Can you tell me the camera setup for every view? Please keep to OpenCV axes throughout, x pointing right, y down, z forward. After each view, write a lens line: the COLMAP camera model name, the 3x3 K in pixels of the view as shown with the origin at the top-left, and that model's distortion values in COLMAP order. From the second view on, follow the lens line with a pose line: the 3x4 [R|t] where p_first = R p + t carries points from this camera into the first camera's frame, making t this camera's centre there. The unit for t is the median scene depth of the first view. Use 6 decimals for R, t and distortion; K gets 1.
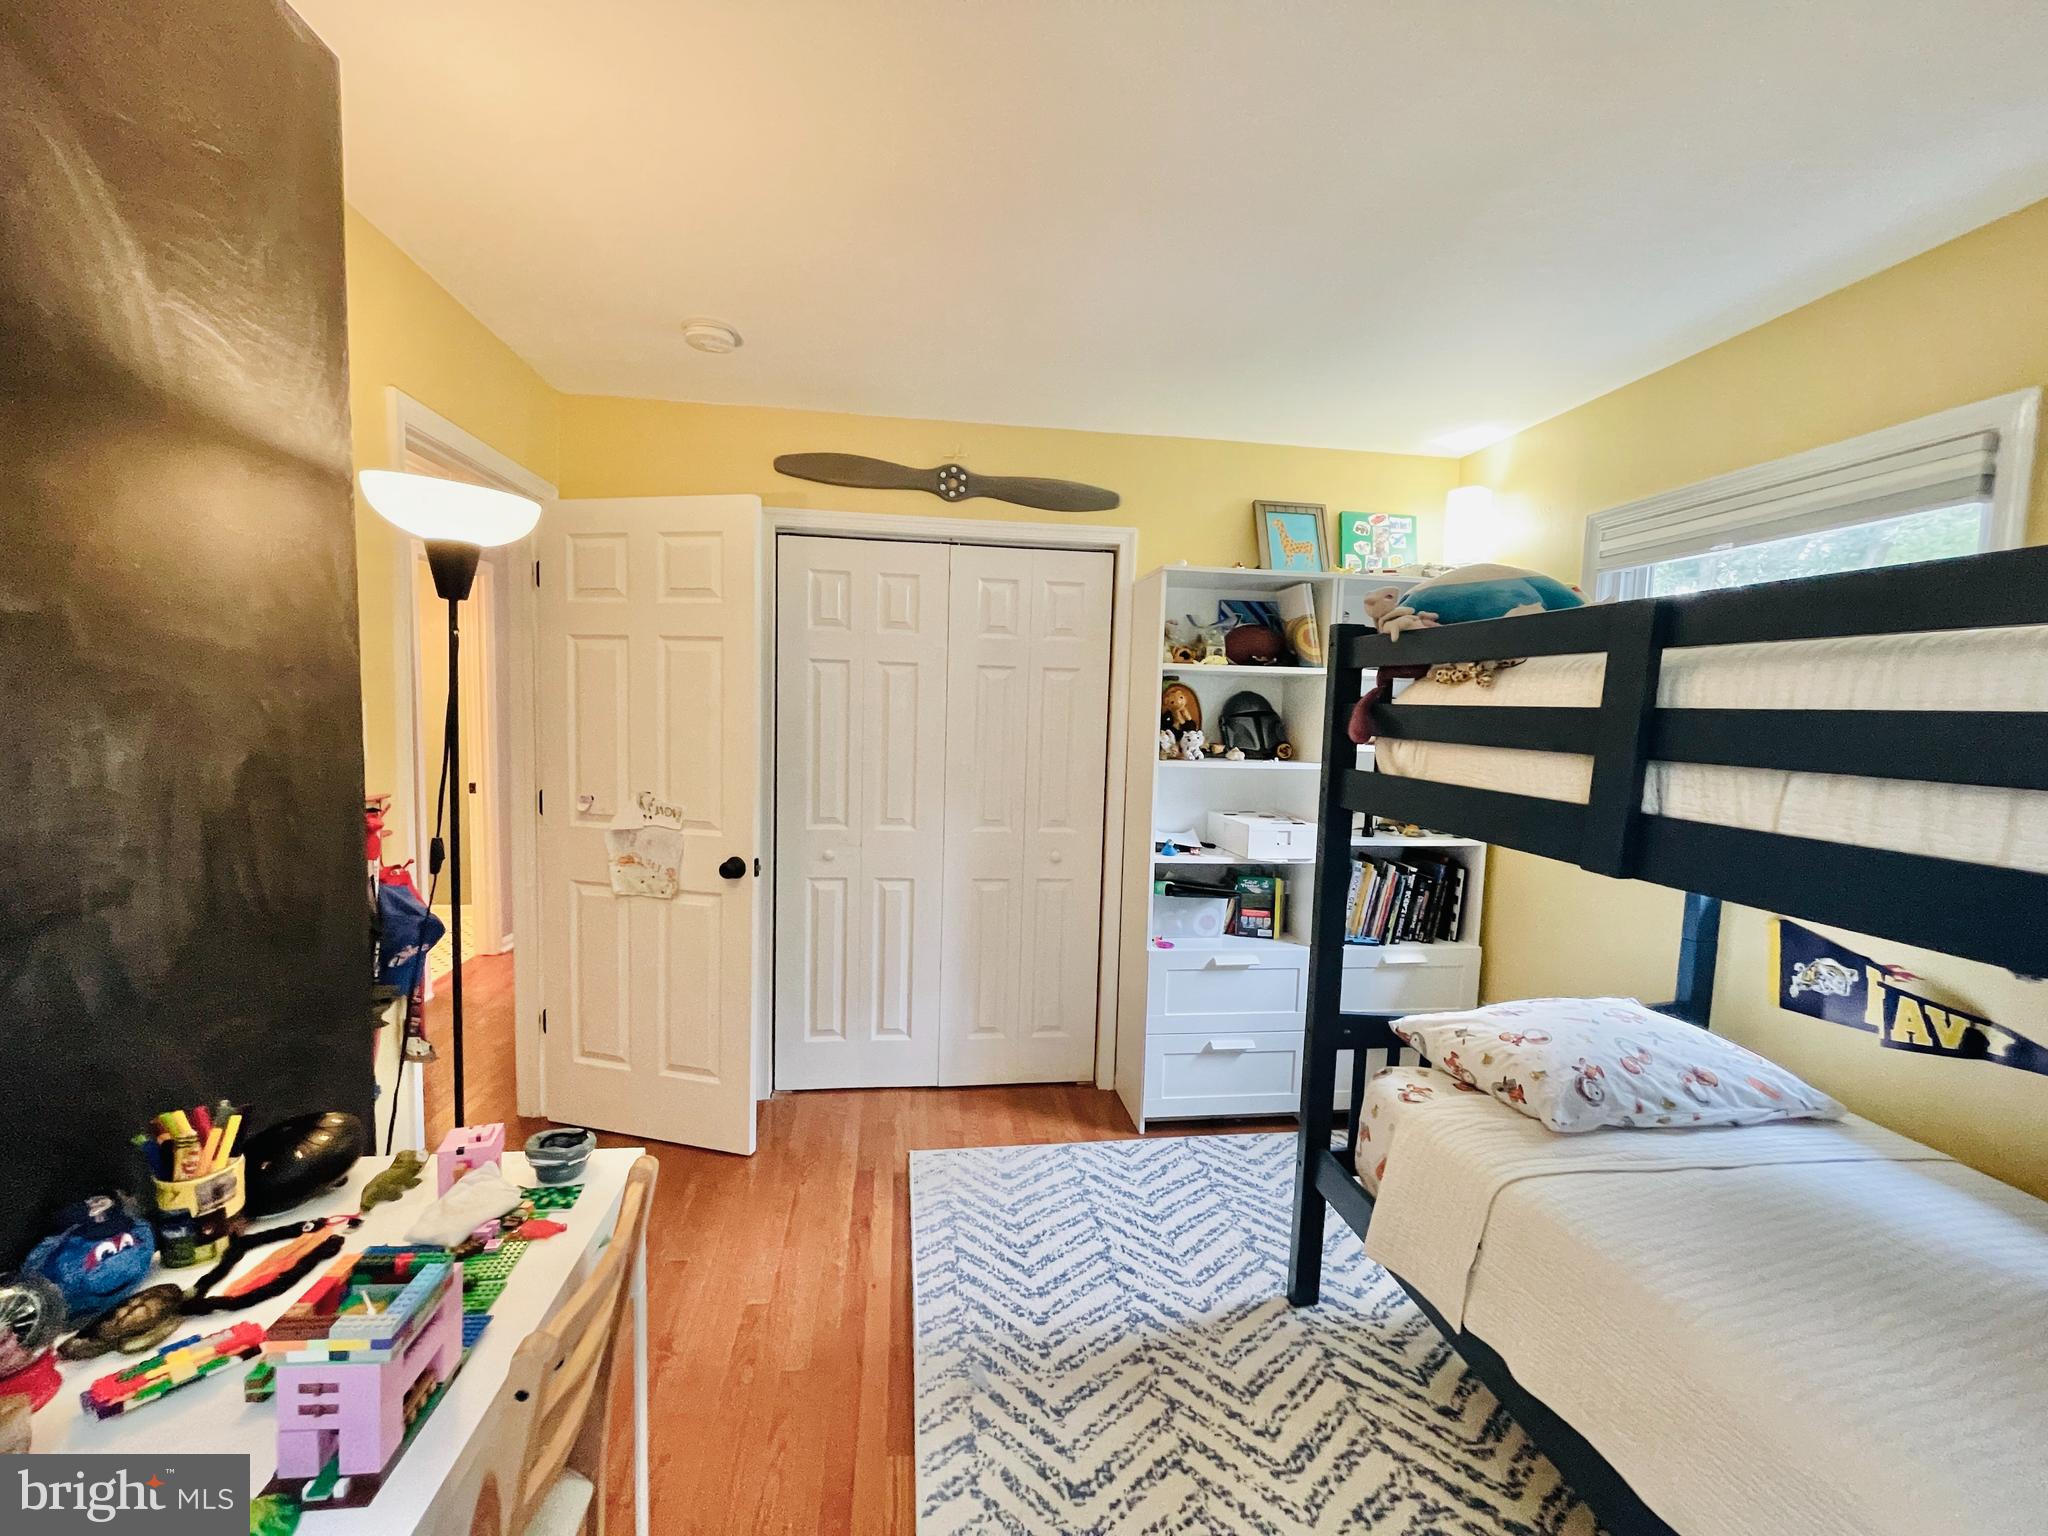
lens RADIAL K [[826.4, 0, 1014.6], [0, 826.4, 774.1], [0, 0, 1]] dist [-0.002947, 0.000542]
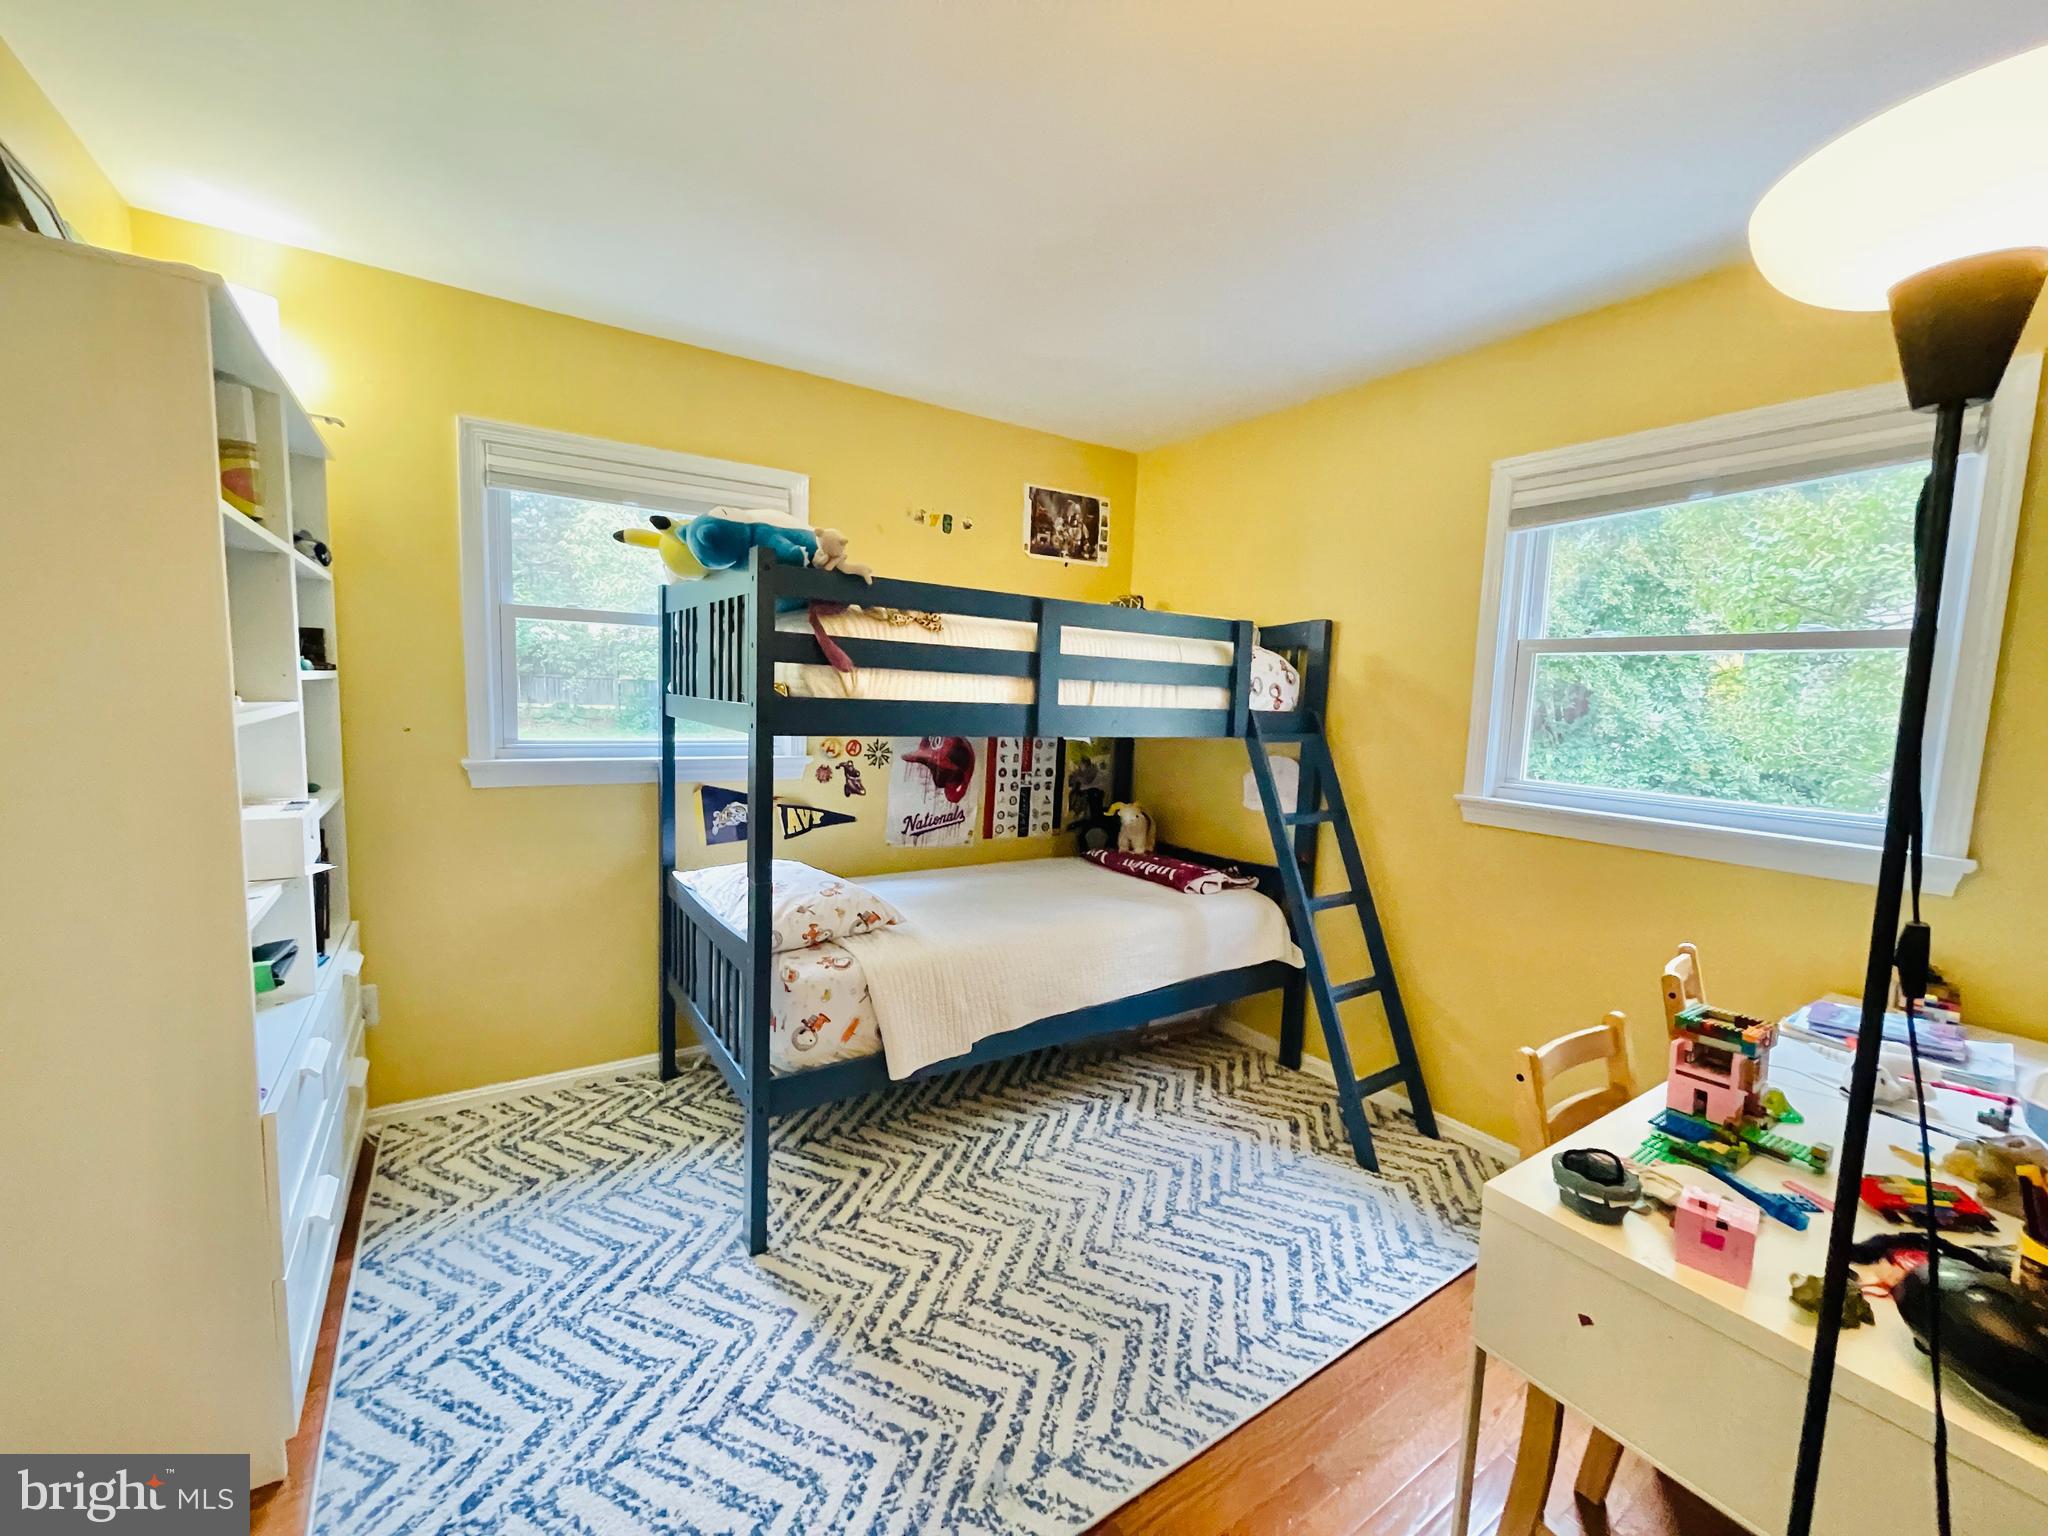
lens RADIAL K [[826.4, 0, 1017.3], [0, 826.4, 769.5], [0, 0, 1]] dist [-0.002947, 0.000542]
pose [[-0.439238, -0.128403, 0.889147, -0.699679], [0.020035, 0.988087, 0.152588, -0.073414], [-0.898147, 0.084837, -0.431432, 1.314417]]
